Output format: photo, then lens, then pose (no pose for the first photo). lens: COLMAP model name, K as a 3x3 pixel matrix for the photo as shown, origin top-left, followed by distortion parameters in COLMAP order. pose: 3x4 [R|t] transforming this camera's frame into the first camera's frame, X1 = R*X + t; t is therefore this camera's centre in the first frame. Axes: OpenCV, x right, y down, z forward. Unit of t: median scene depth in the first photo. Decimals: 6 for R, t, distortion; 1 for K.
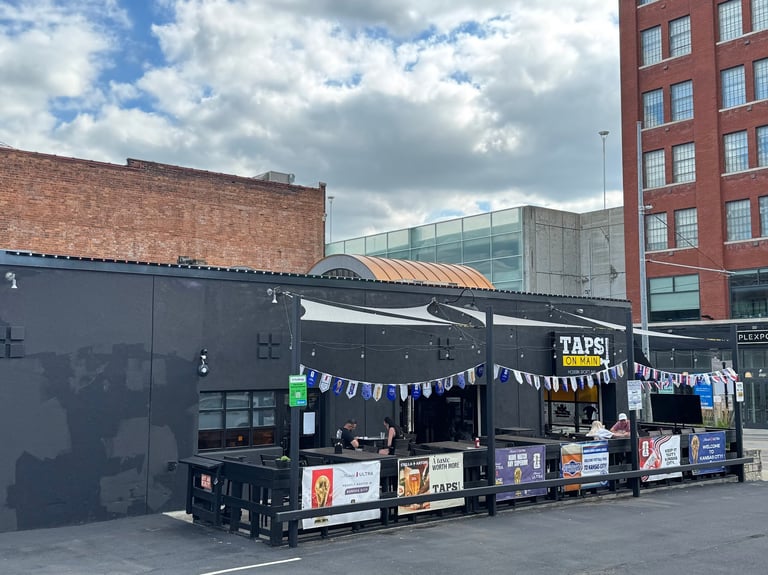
lens RADIAL K [[860.3, 0, 384.0], [0, 860.3, 287.5], [0, 0, 1]] dist [0.101959, -0.001638]
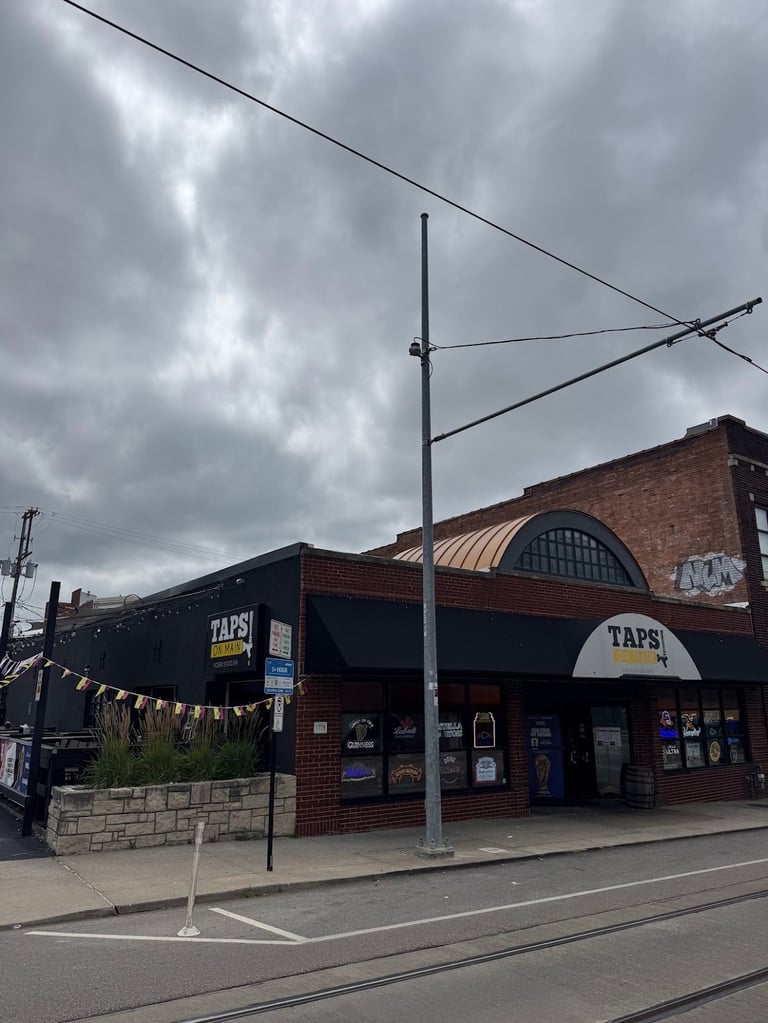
lens RADIAL K [[712.5, 0, 381.5], [0, 712.5, 508.2], [0, 0, 1]] dist [0.124835, -0.218594]
pose [[-0.067090, -0.255816, -0.964395, 0.854861], [0.095349, 0.960505, -0.261417, 0.143820], [0.993180, -0.109493, -0.040049, 1.174861]]
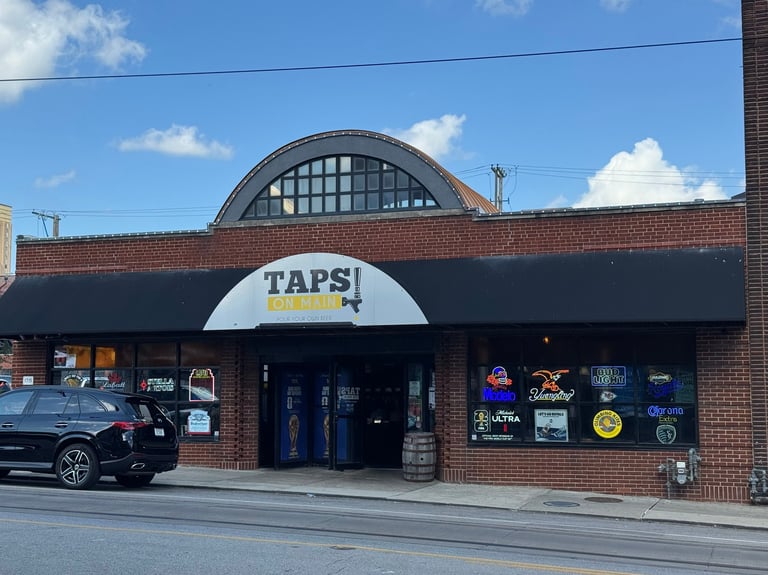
lens RADIAL K [[1072.6, 0, 384.0], [0, 1072.6, 287.5], [0, 0, 1]] dist [0.143681, 0.034450]
pose [[-0.860740, -0.049387, -0.506644, 0.534664], [0.048218, 0.982898, -0.177729, 0.268540], [0.506757, -0.177407, -0.843638, 2.139168]]
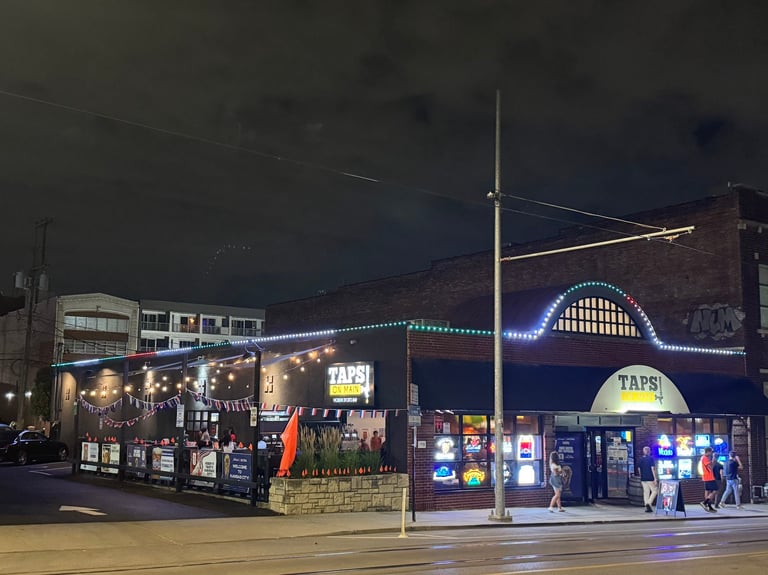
lens RADIAL K [[913.3, 0, 384.0], [0, 913.3, 287.5], [0, 0, 1]] dist [0.122586, 0.022406]
pose [[-0.049854, -0.131946, -0.990003, 1.352802], [0.084804, 0.987096, -0.135829, 0.117854], [0.995150, -0.090728, -0.038021, 1.103440]]
